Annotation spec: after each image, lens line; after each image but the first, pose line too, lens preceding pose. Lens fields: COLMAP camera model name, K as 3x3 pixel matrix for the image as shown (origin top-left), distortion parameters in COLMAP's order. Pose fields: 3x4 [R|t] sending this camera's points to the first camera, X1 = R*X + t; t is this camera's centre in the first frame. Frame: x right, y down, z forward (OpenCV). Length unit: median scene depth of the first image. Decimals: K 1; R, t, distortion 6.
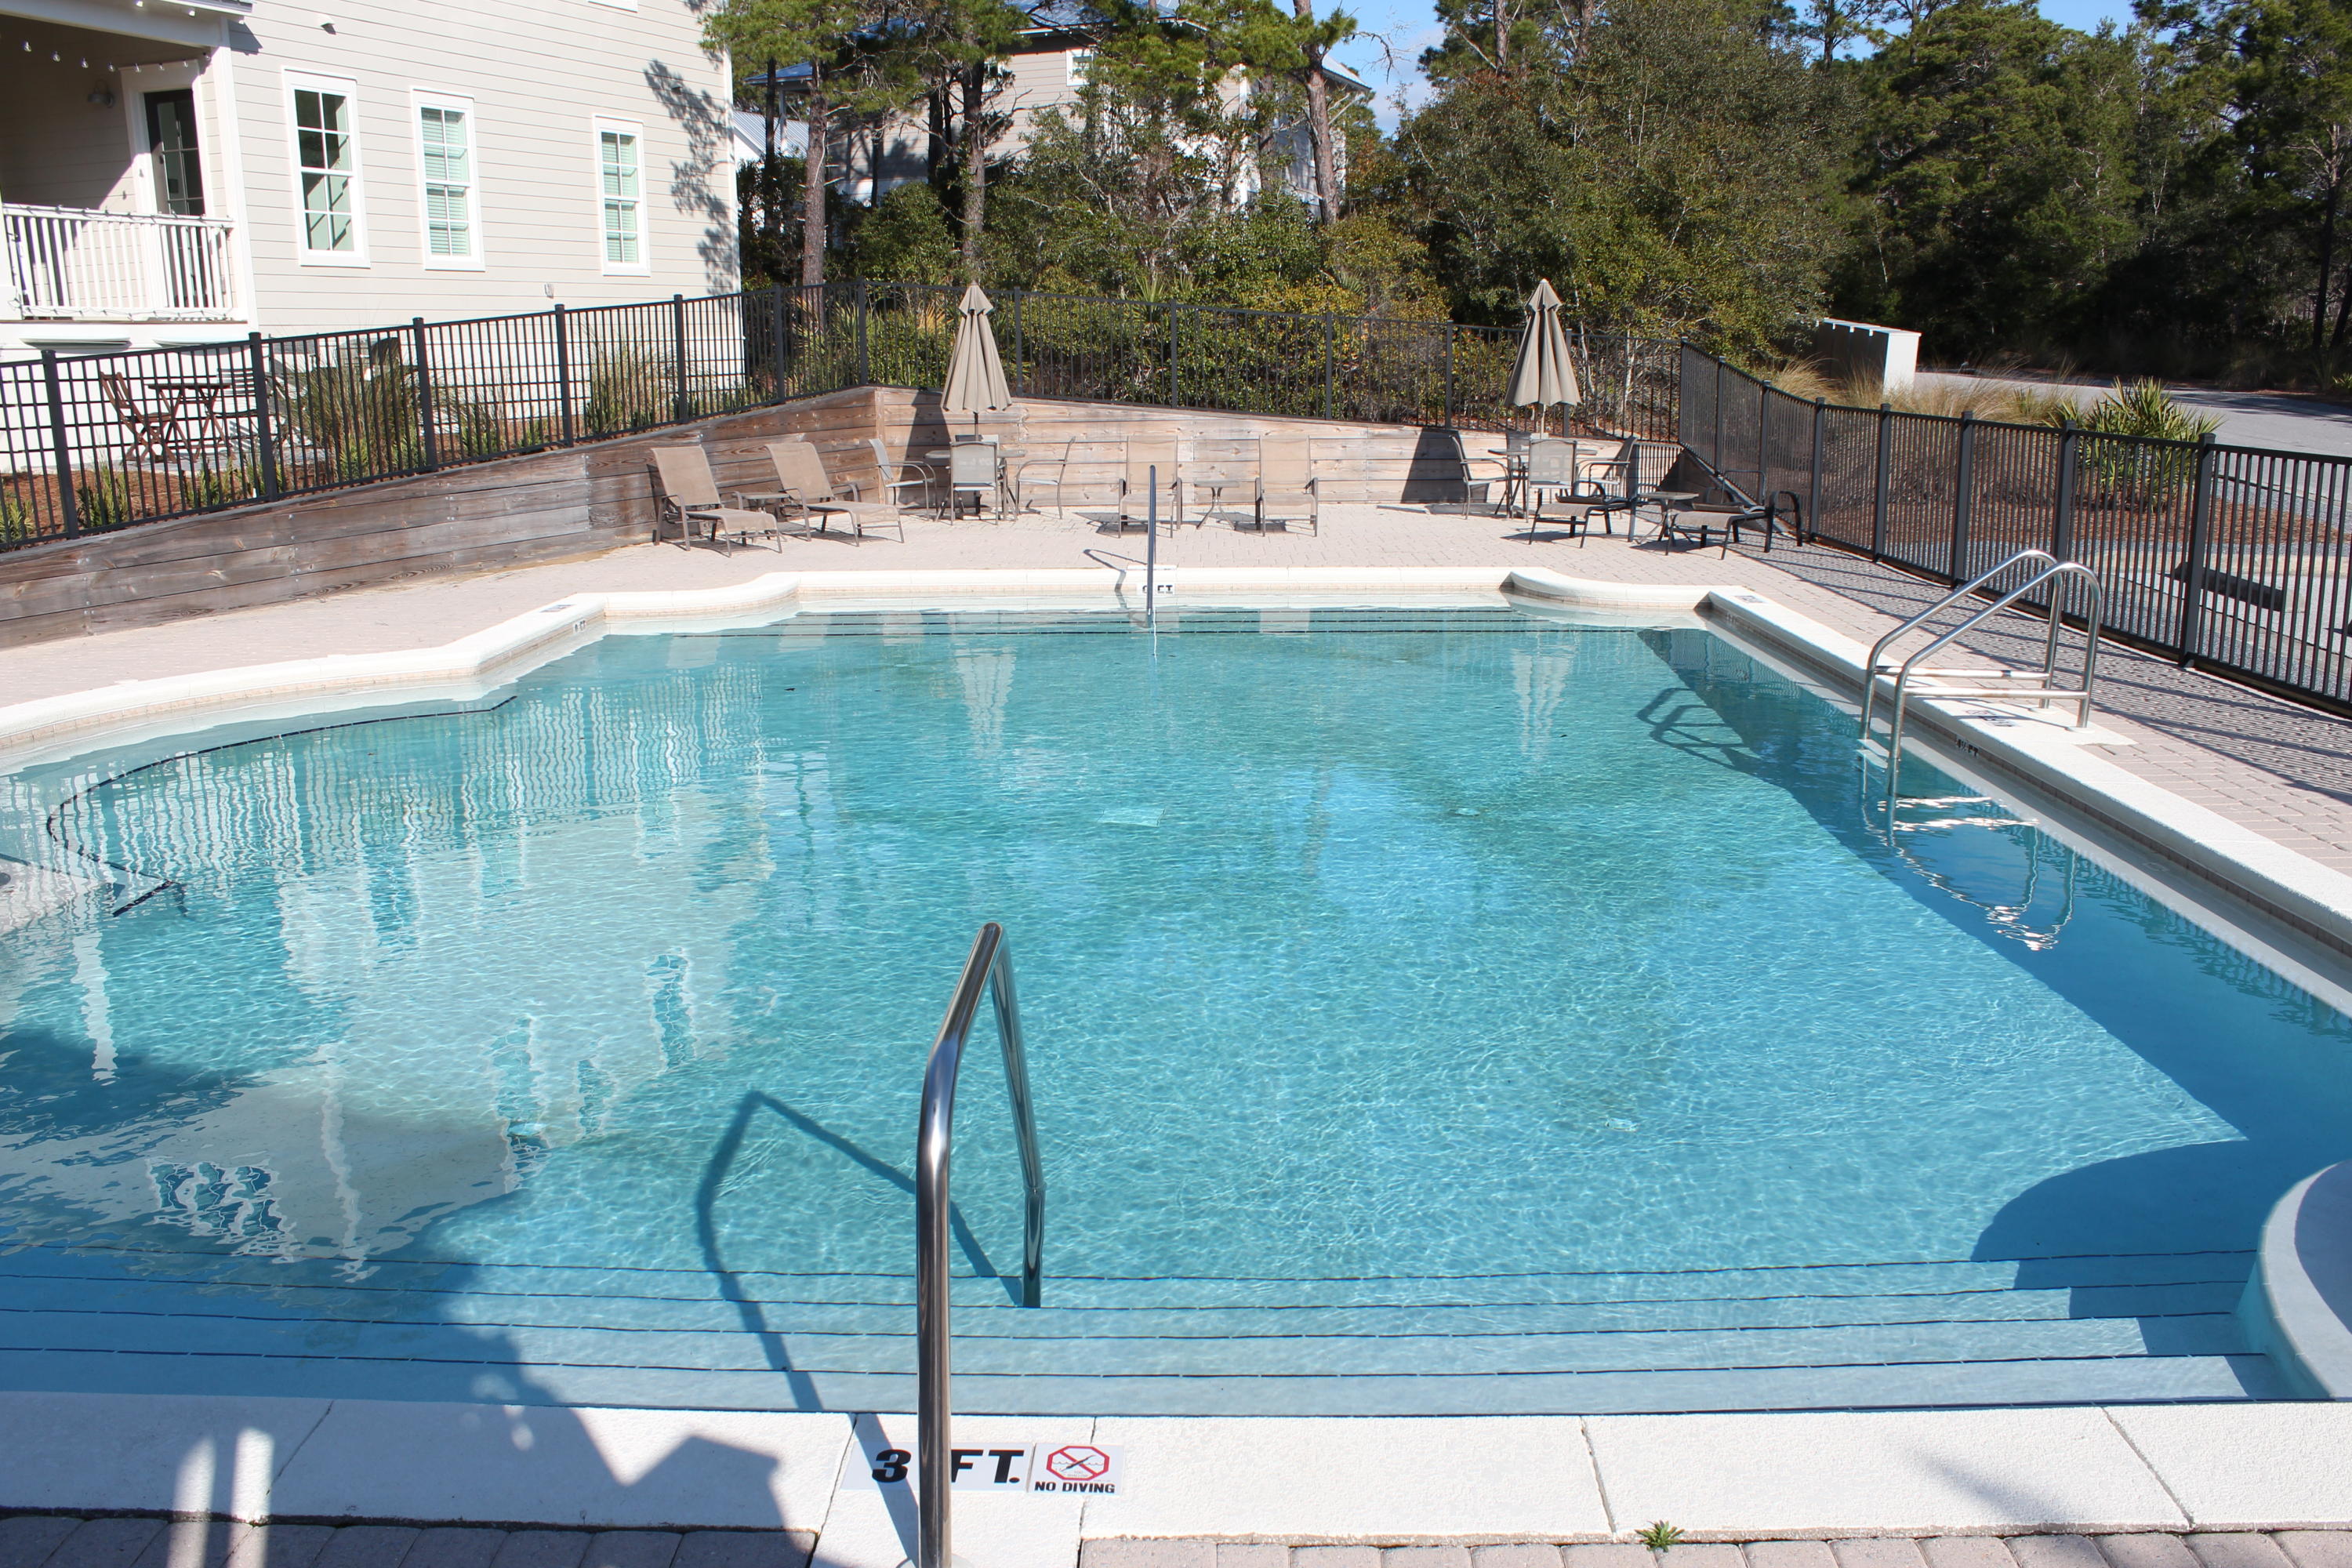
lens RADIAL K [[1996.7, 0, 1177.7], [0, 1996.7, 798.4], [0, 0, 1]] dist [-0.154525, 0.130899]
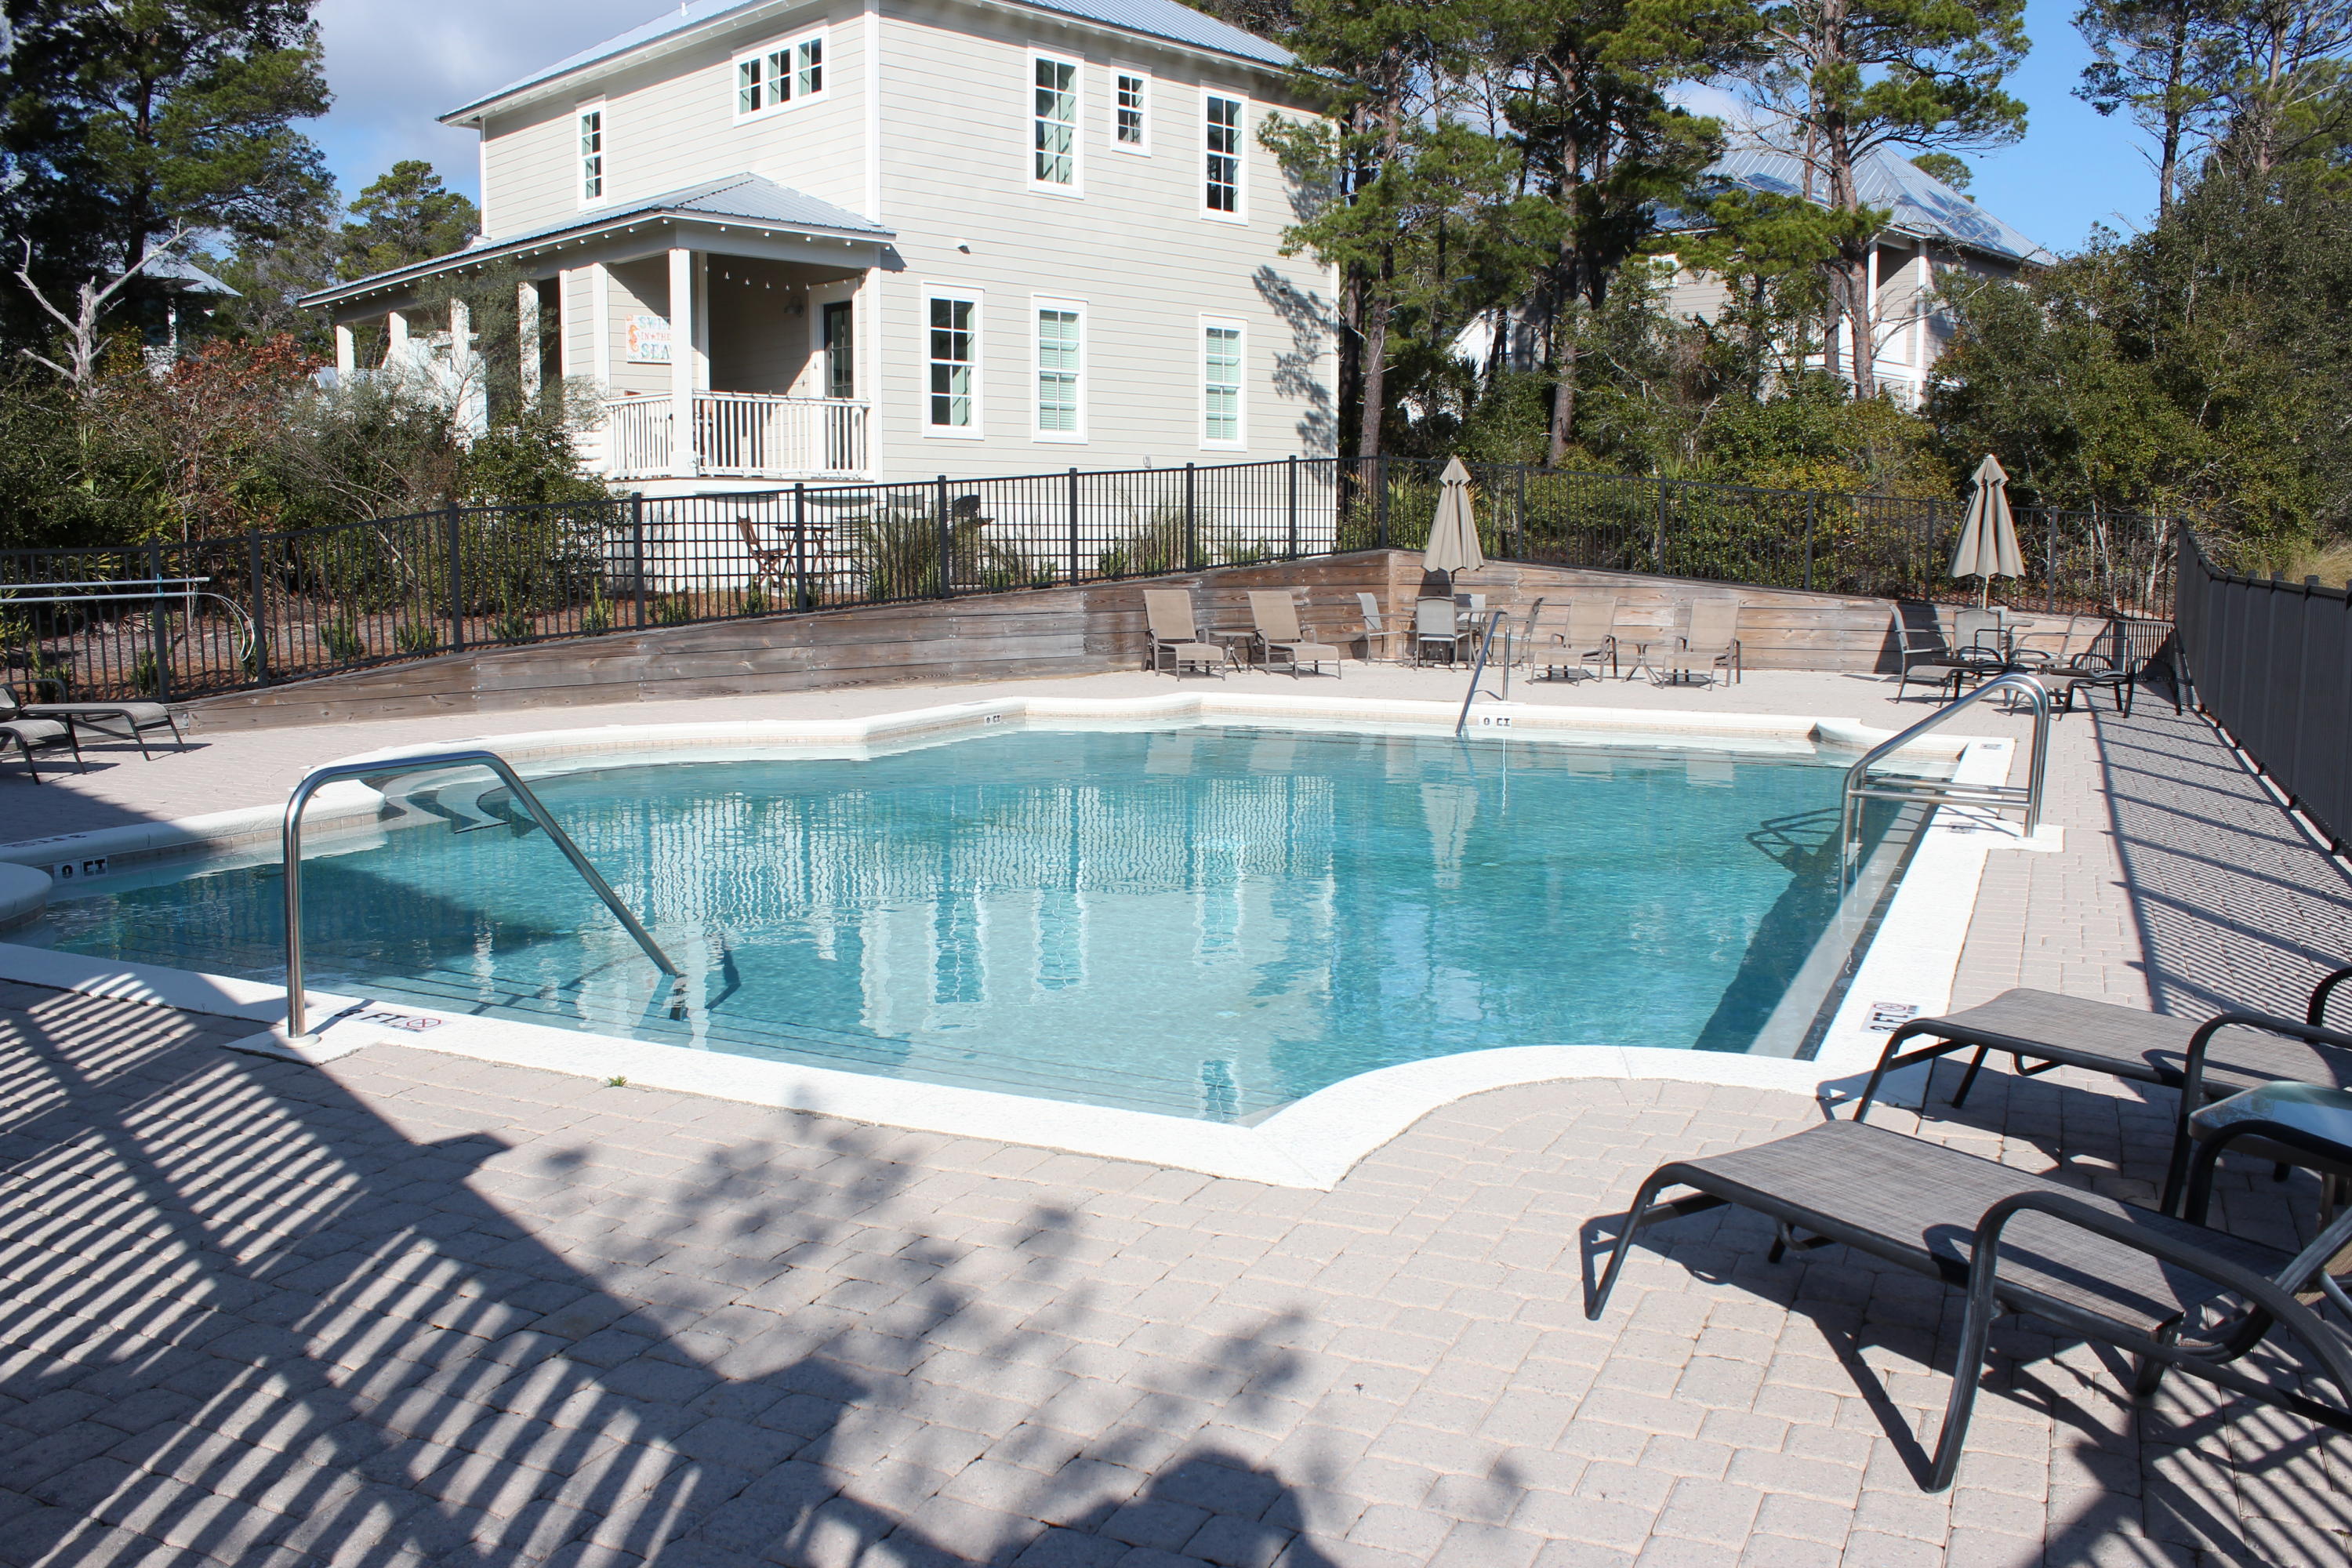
lens RADIAL K [[1996.7, 0, 1183.0], [0, 1996.7, 843.3], [0, 0, 1]] dist [-0.154525, 0.130899]
pose [[0.915057, 0.070506, -0.397114, 0.217192], [-0.099194, 0.993701, -0.052143, 0.031007], [0.390936, 0.087105, 0.916287, -0.072148]]
